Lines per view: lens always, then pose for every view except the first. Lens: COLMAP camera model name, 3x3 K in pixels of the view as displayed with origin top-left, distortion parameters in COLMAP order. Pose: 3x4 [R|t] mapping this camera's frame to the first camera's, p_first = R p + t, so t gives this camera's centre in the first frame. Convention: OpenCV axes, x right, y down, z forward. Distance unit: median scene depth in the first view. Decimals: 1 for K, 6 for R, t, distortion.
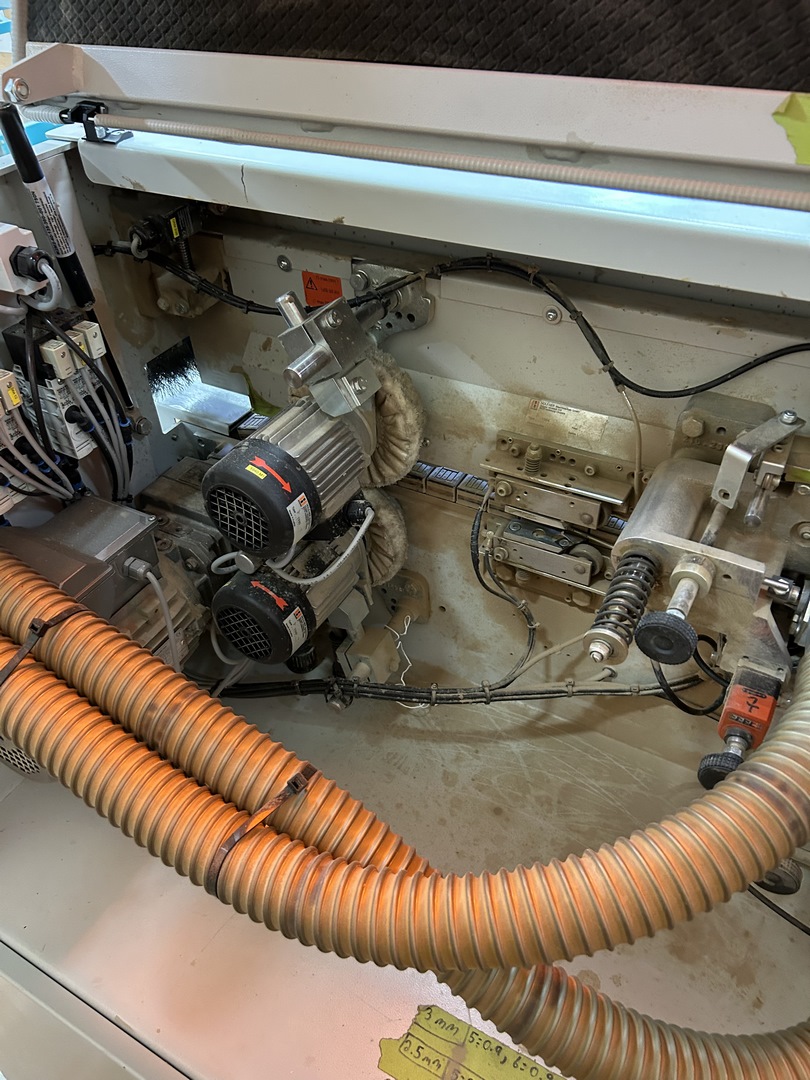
lens RADIAL K [[824.4, 0, 412.6], [0, 824.4, 549.1], [0, 0, 1]] dist [0.043055, -0.054027]
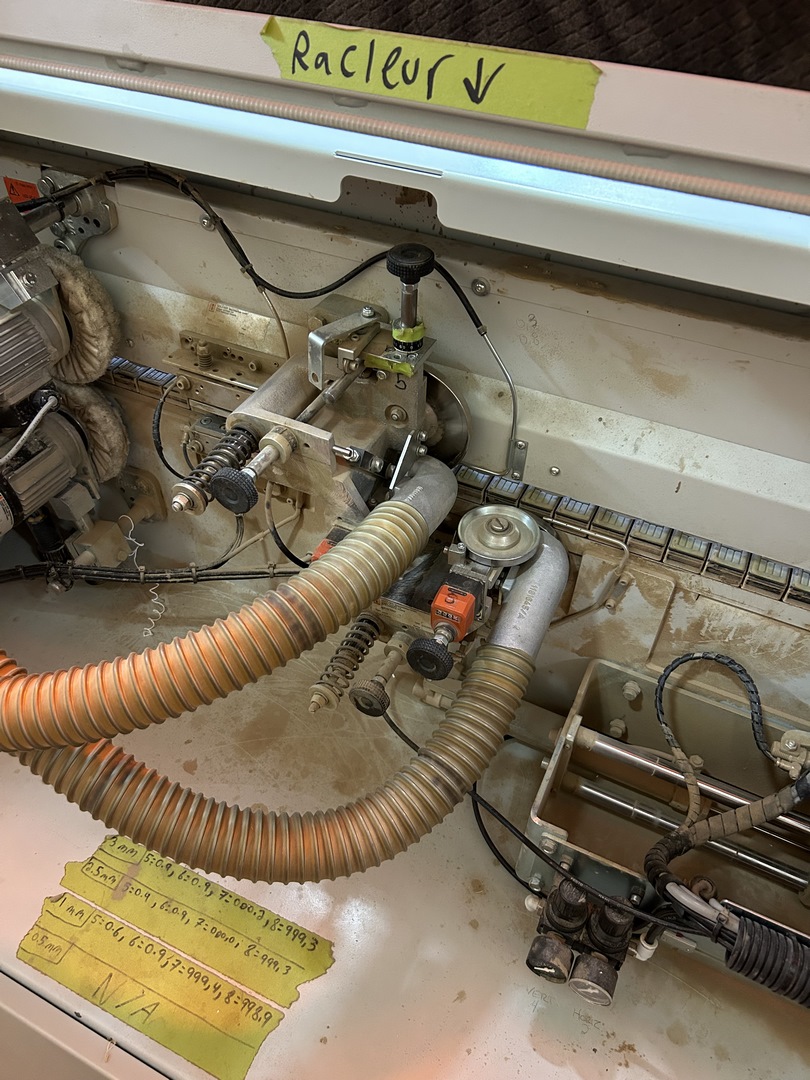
lens RADIAL K [[824.4, 0, 418.5], [0, 824.4, 556.5], [0, 0, 1]] dist [0.043055, -0.054027]
pose [[0.995999, 0.000874, 0.089364, 0.331484], [-0.006225, 0.998202, 0.059616, 0.092858], [-0.089151, -0.059934, 0.994213, -0.153843]]
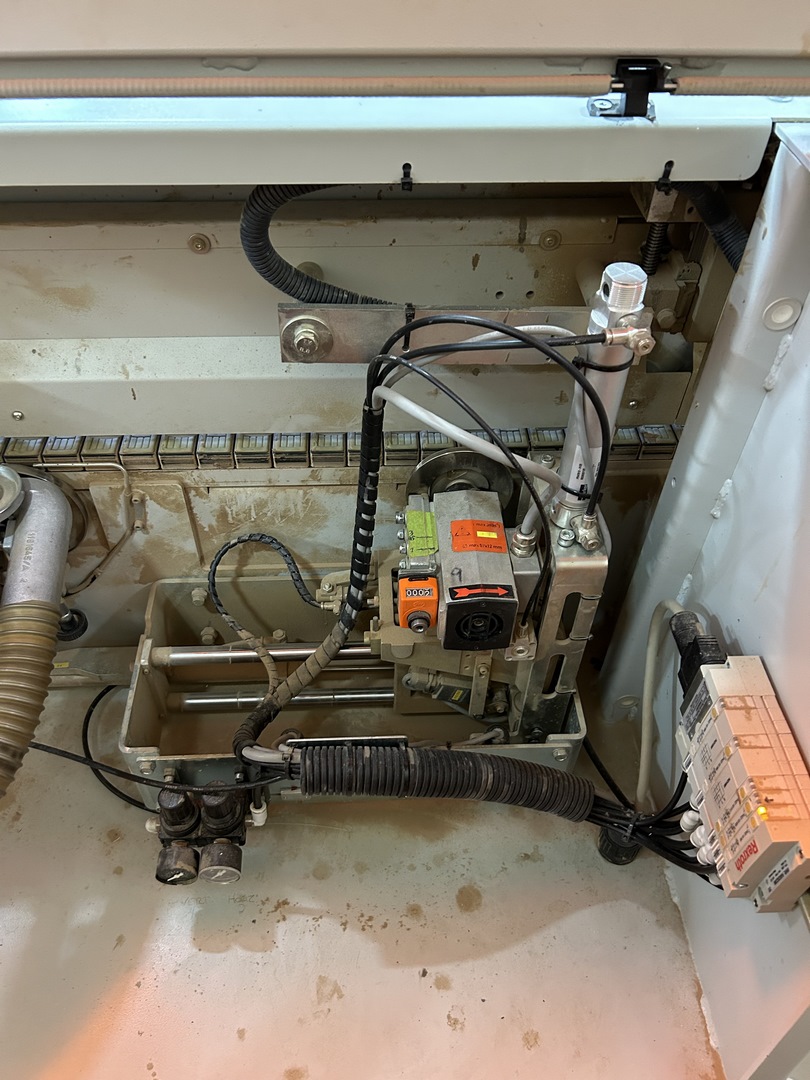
lens RADIAL K [[824.4, 0, 402.2], [0, 824.4, 546.7], [0, 0, 1]] dist [0.043055, -0.054027]
pose [[0.846504, -0.352559, 0.398915, 0.559282], [0.308946, 0.935538, 0.171235, 0.177270], [-0.433571, -0.021708, 0.900858, -0.258023]]
